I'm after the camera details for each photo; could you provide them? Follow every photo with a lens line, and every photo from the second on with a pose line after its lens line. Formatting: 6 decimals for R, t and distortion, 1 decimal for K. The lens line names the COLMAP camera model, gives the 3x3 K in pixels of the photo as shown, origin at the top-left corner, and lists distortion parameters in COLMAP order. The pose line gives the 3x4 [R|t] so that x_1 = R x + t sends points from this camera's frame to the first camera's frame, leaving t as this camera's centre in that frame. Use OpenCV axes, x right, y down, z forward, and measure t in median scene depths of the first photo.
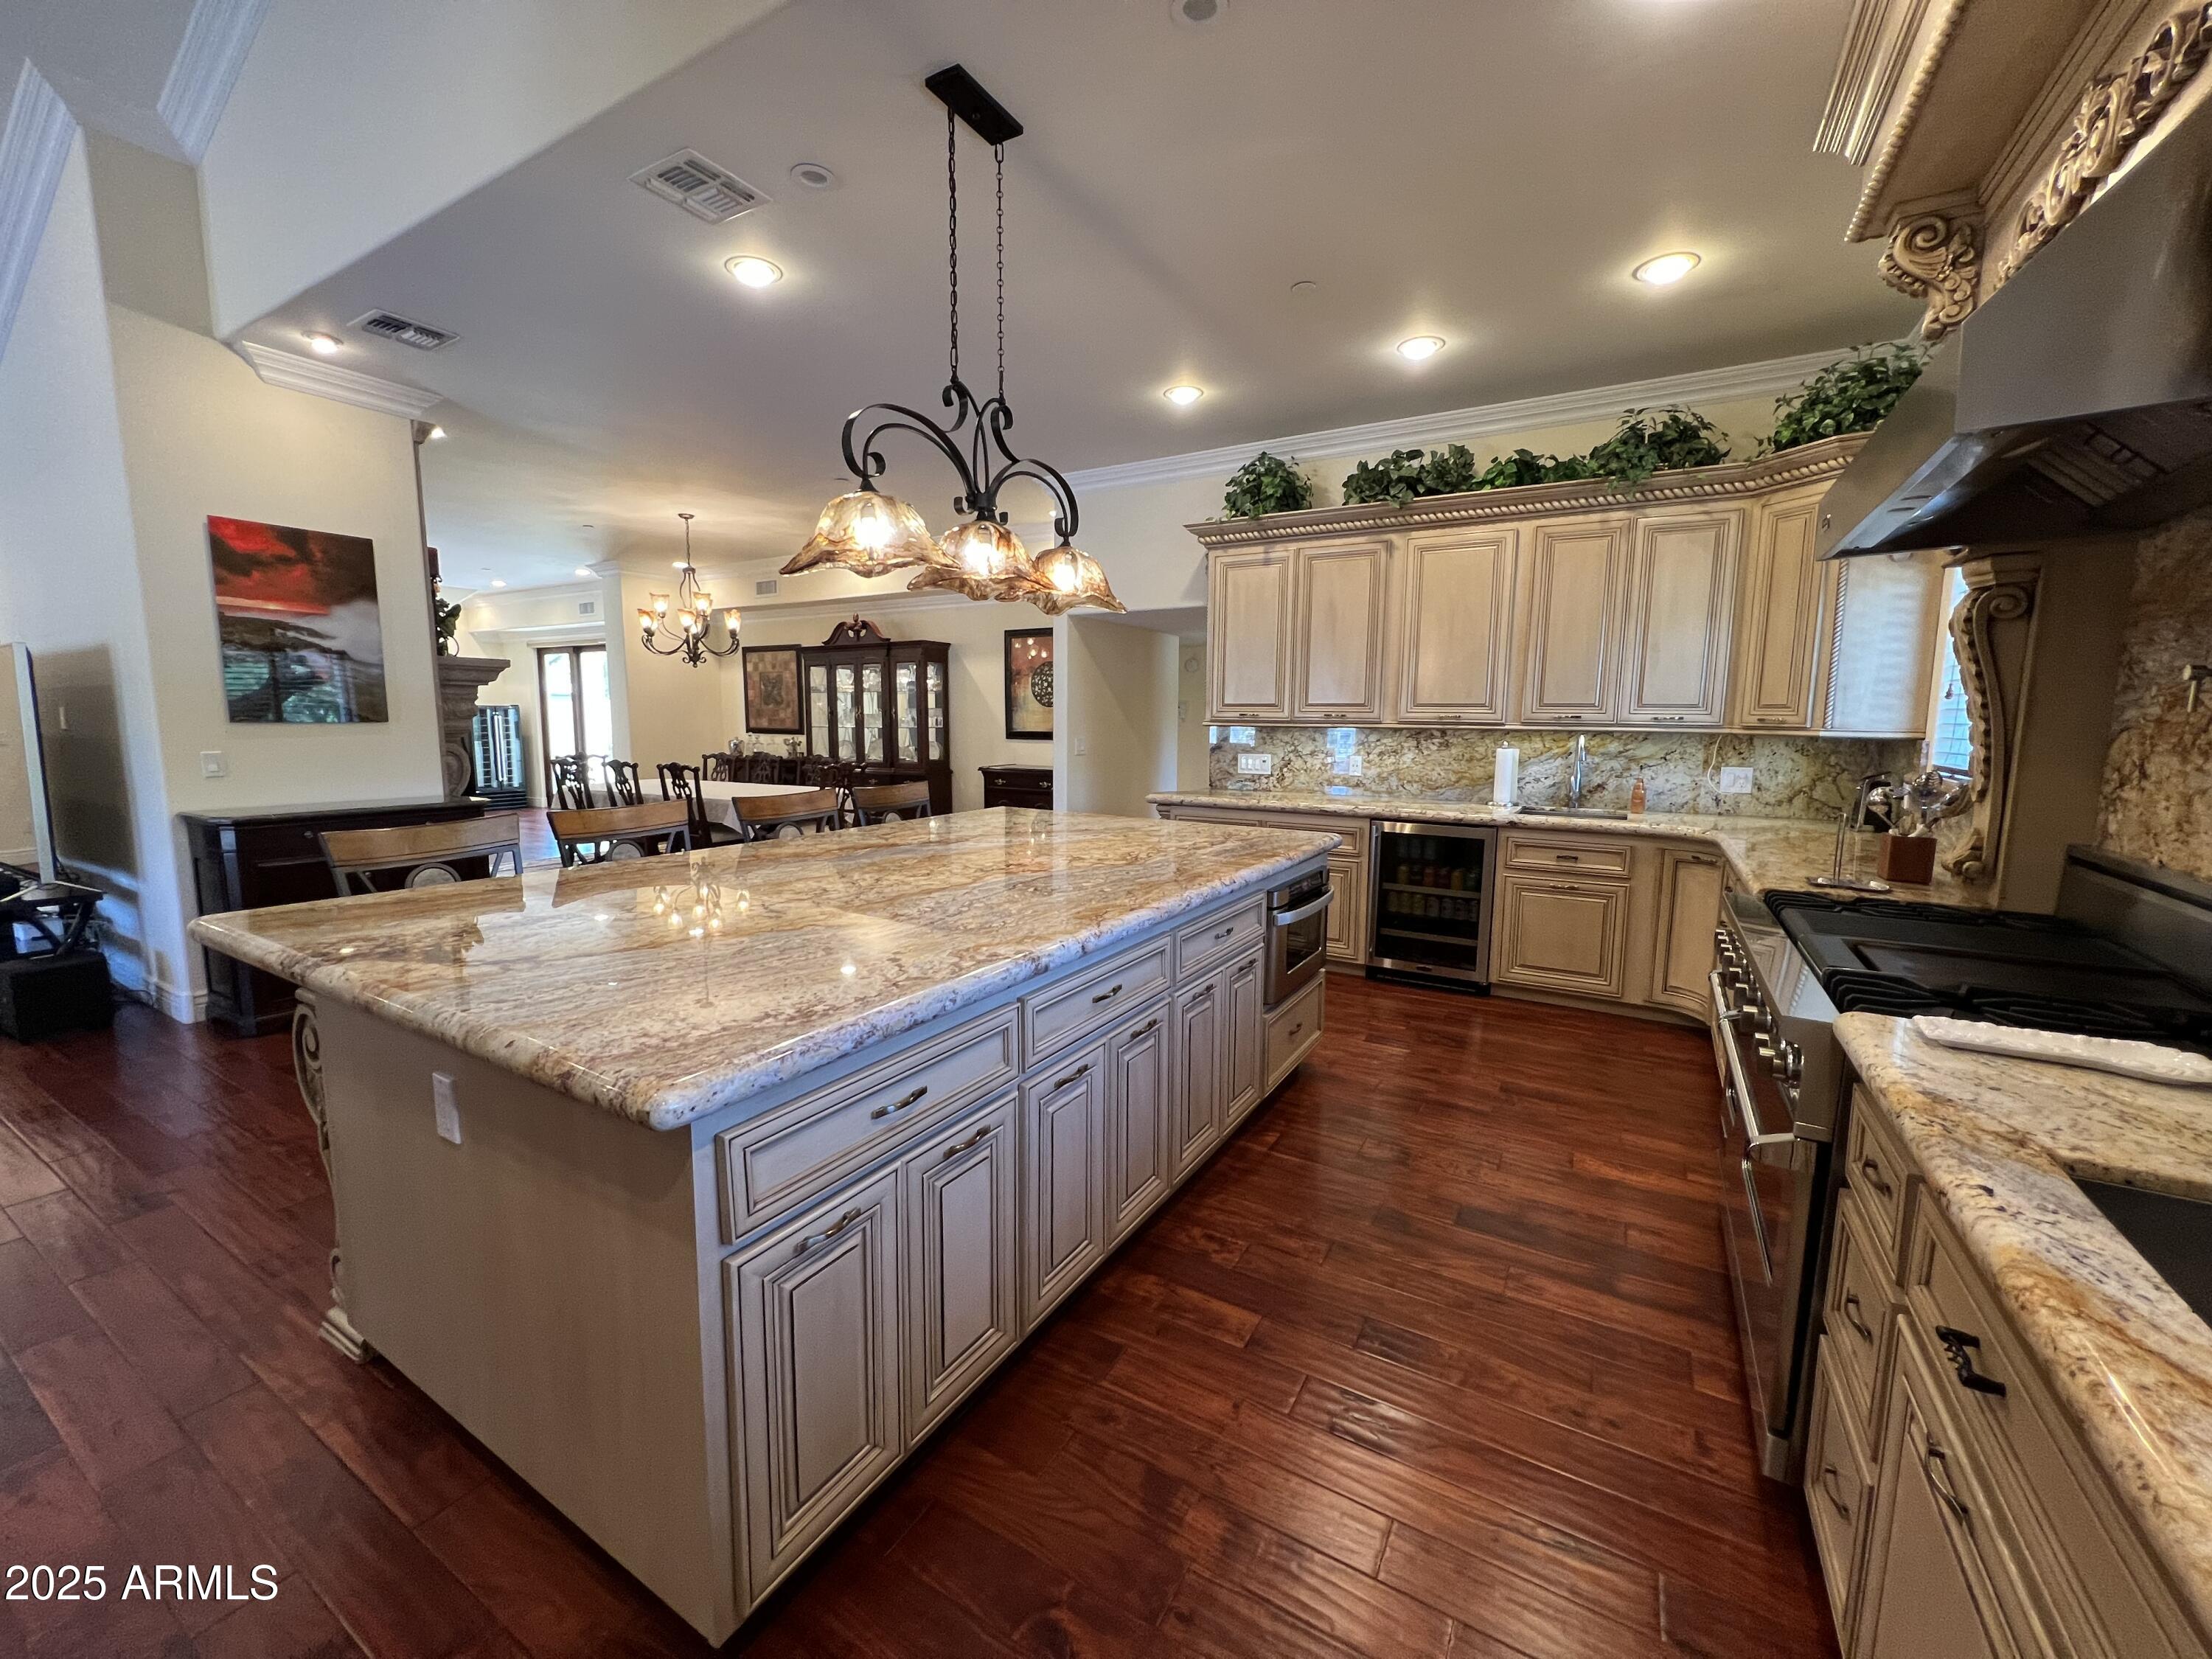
lens RADIAL K [[892.2, 0, 1099.8], [0, 892.2, 825.6], [0, 0, 1]] dist [-0.002379, 0.001148]
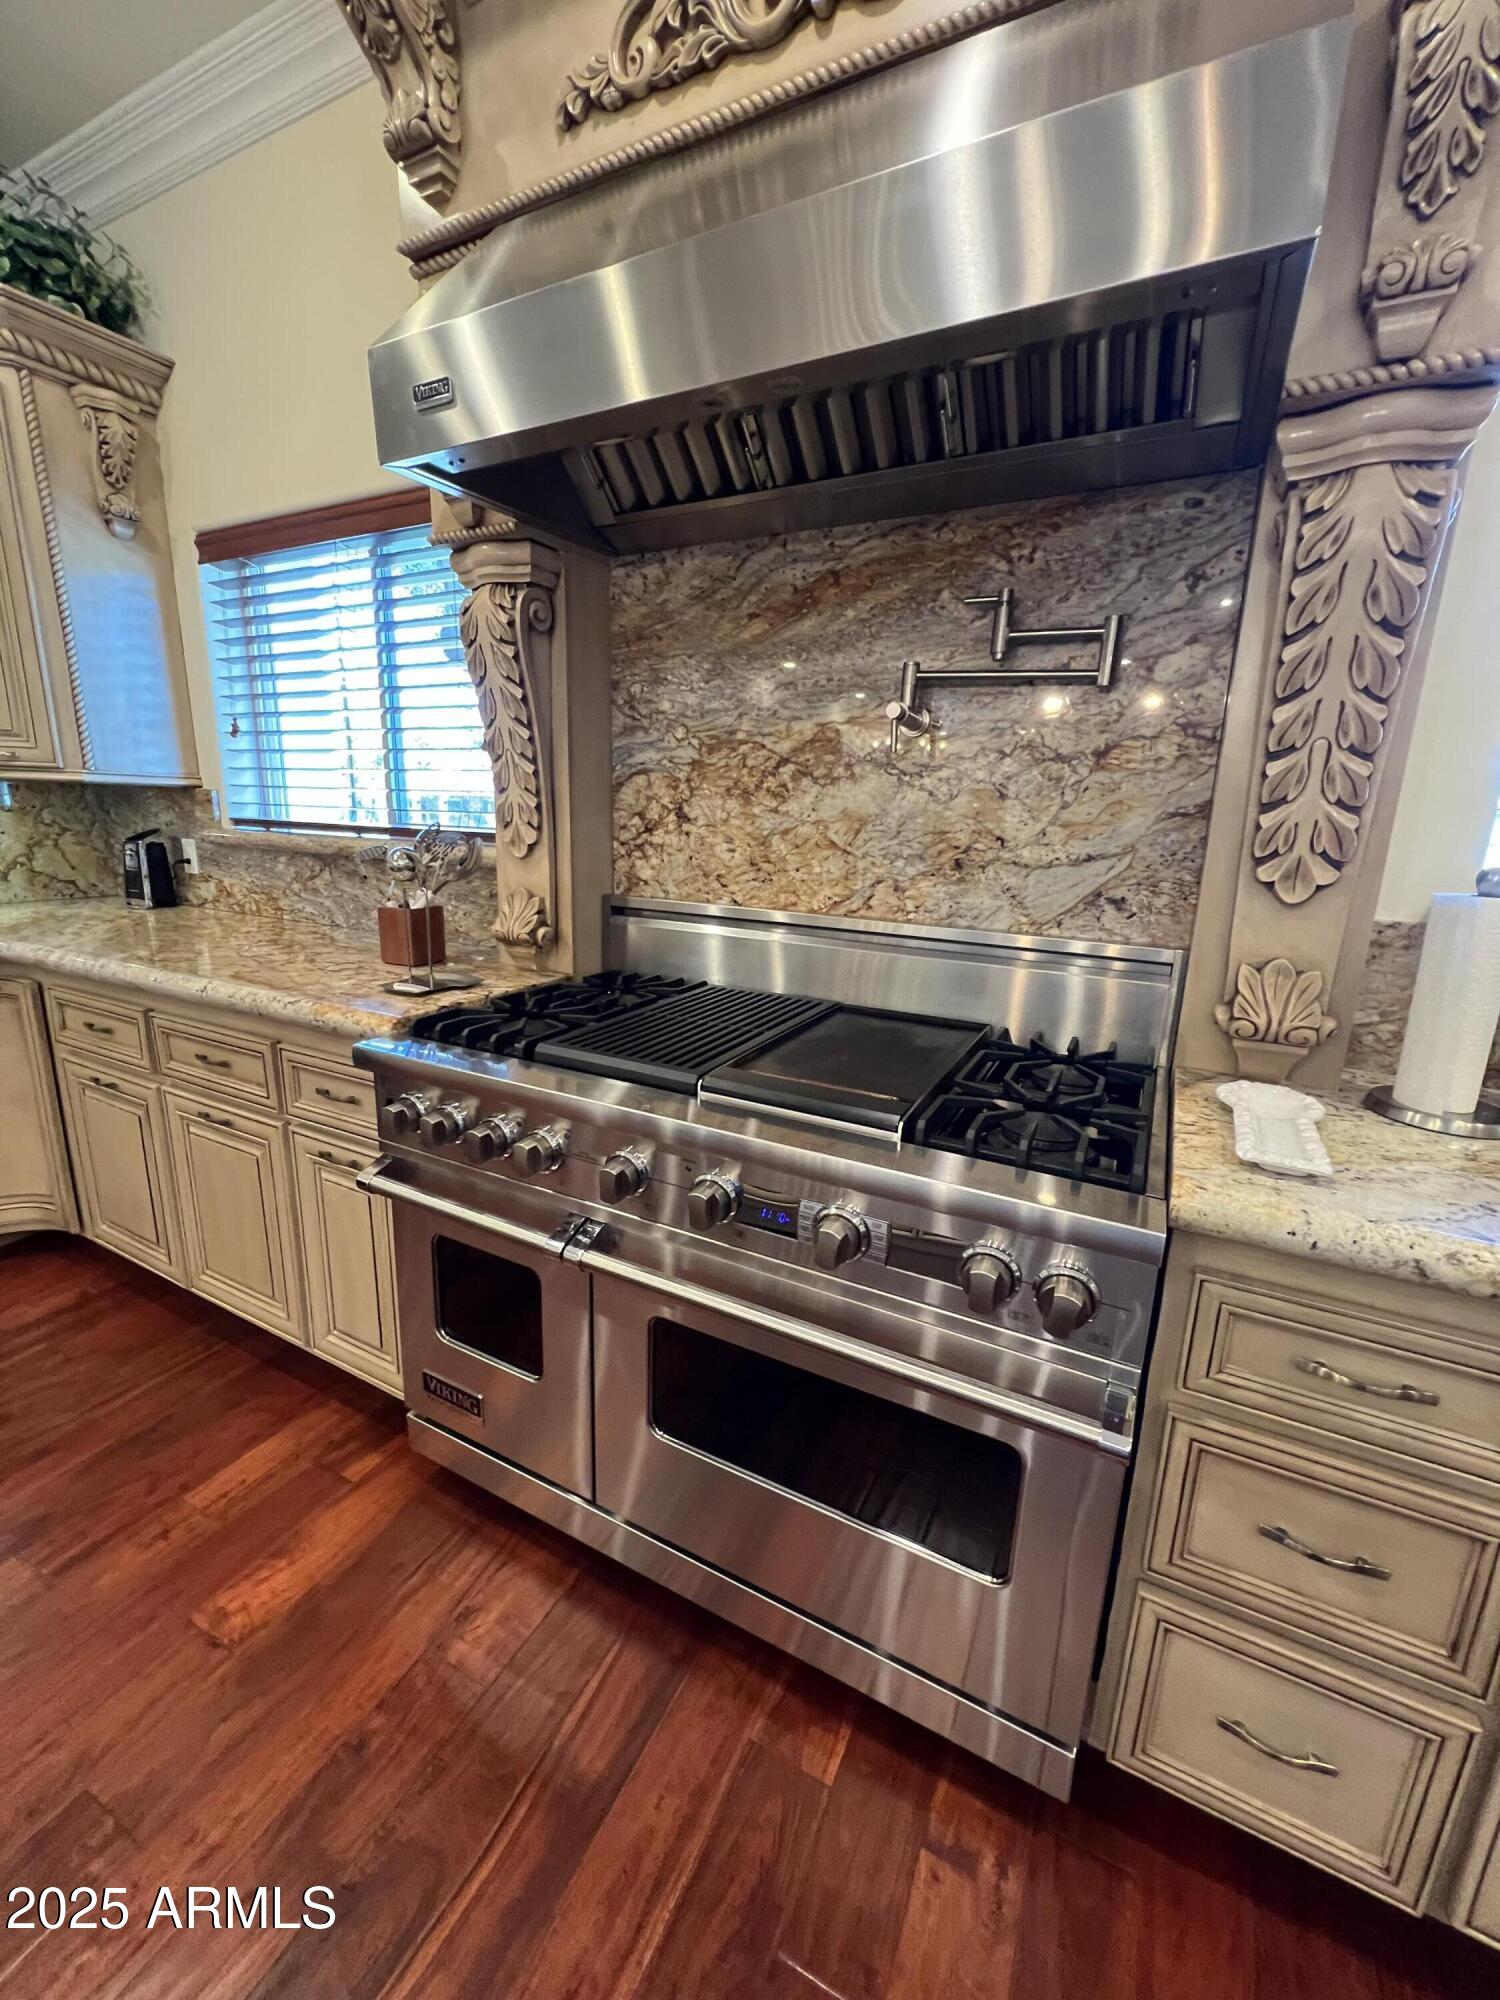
lens RADIAL K [[803.9, 0, 750.0], [0, 803.9, 1000.0], [0, 0, 1]] dist [-0.003526, 0.001107]
pose [[-0.066975, -0.238975, 0.968713, 0.106437], [0.092964, 0.965175, 0.244529, -0.034485], [-0.993414, 0.106432, -0.042427, 0.456746]]
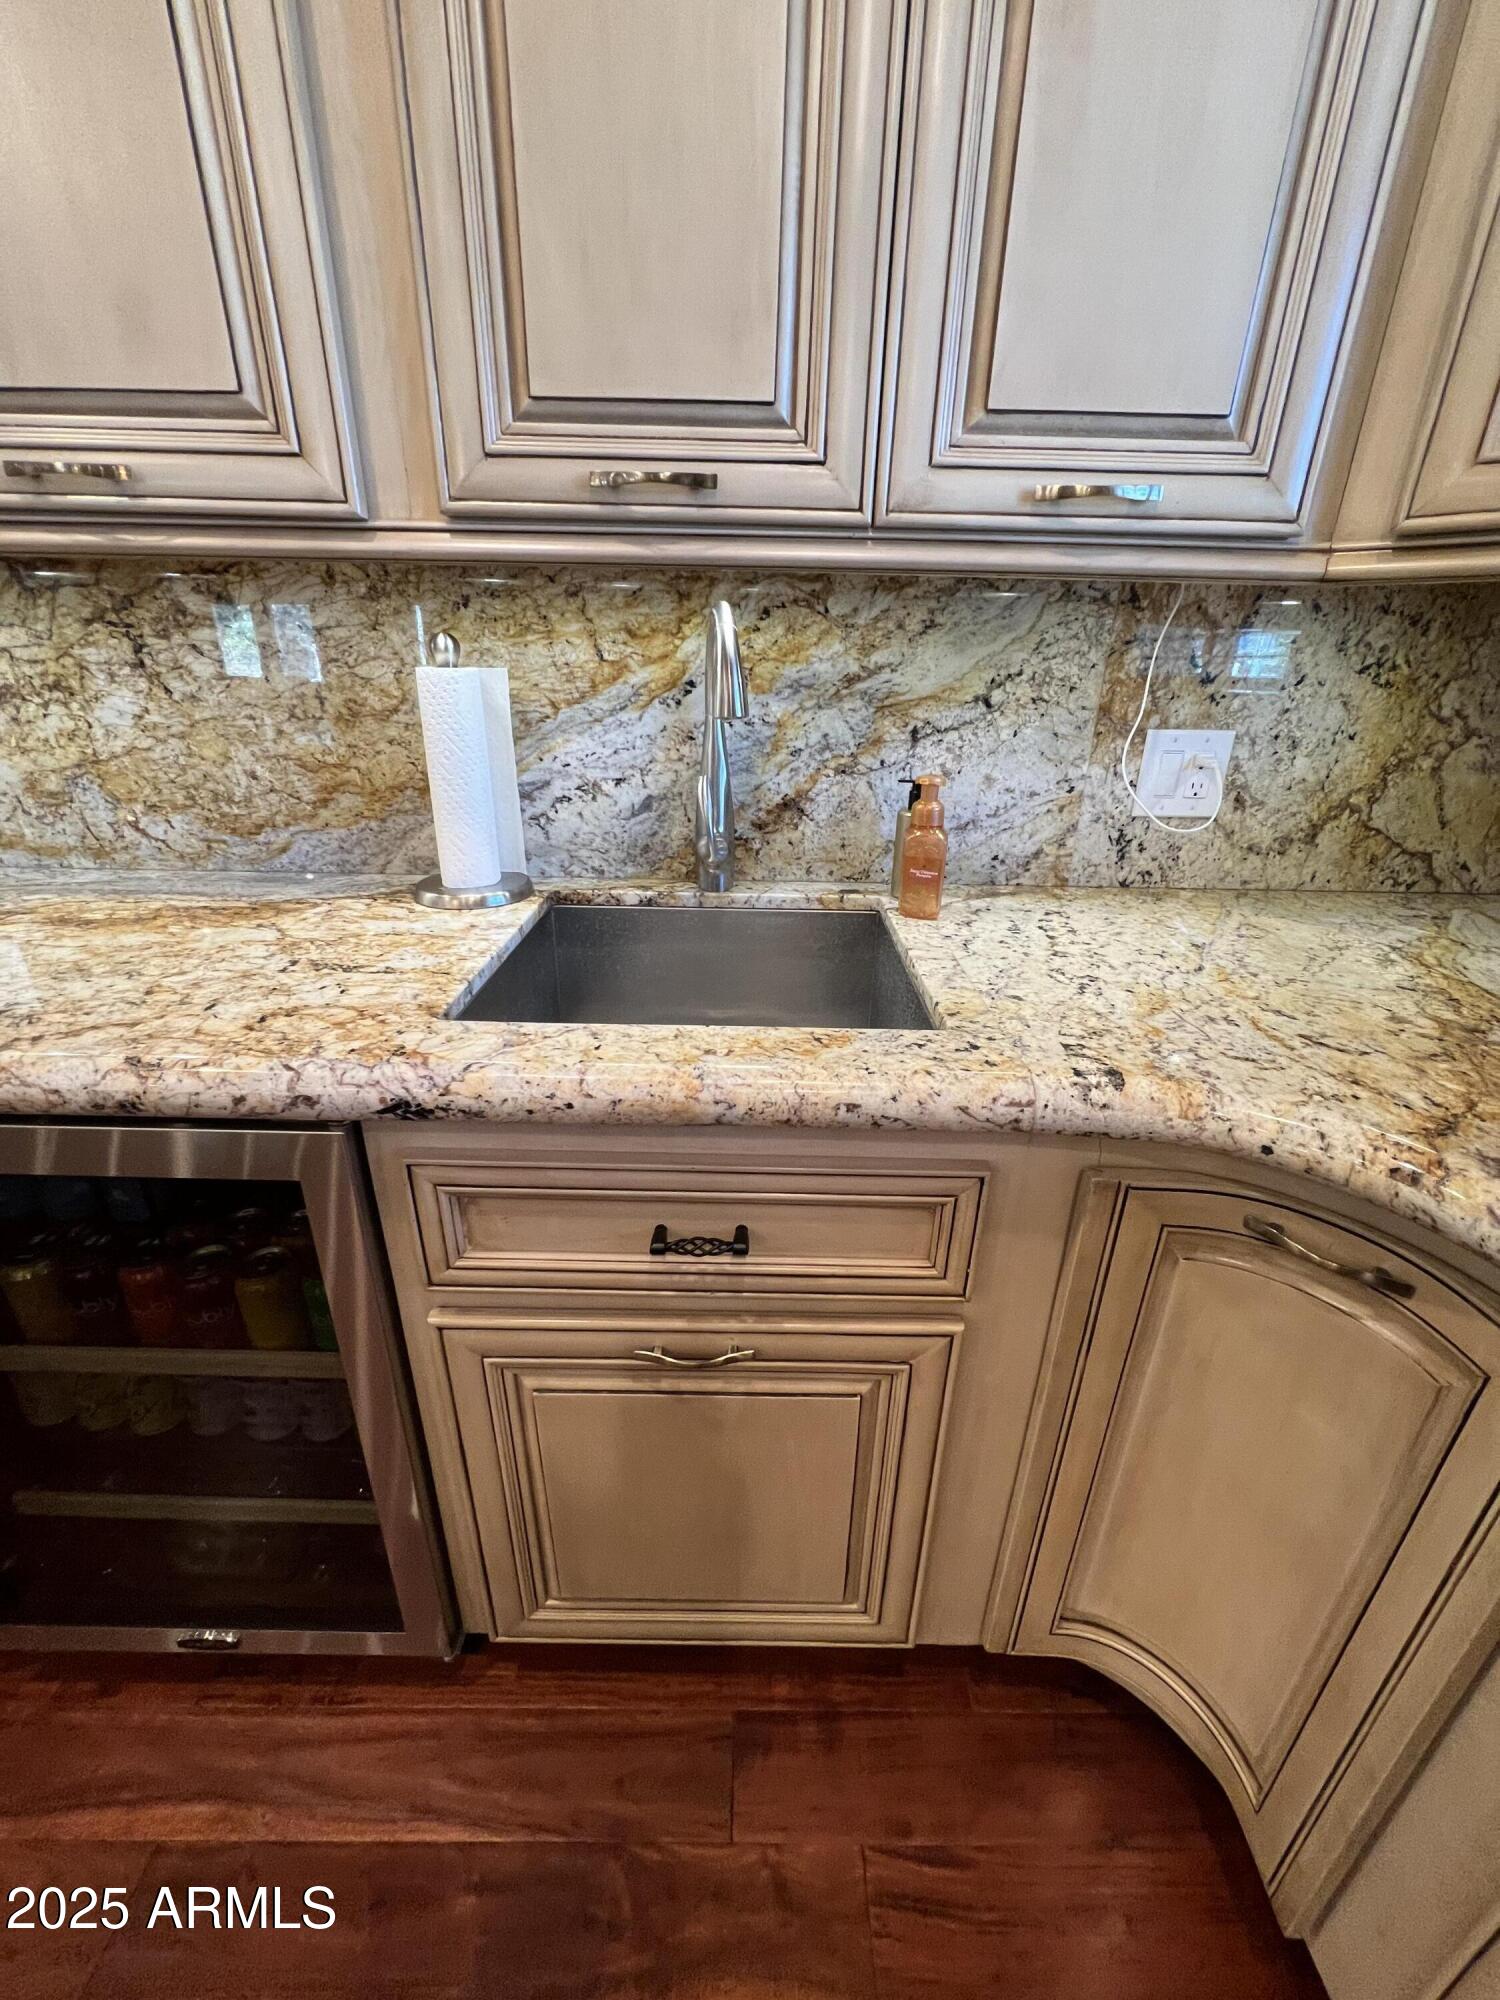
lens RADIAL K [[803.9, 0, 750.0], [0, 803.9, 1000.0], [0, 0, 1]] dist [-0.003526, 0.001107]
pose [[0.862965, -0.190419, 0.468009, 0.452789], [0.051134, 0.954424, 0.294041, -0.066578], [-0.502670, -0.229816, 0.833371, 0.843162]]
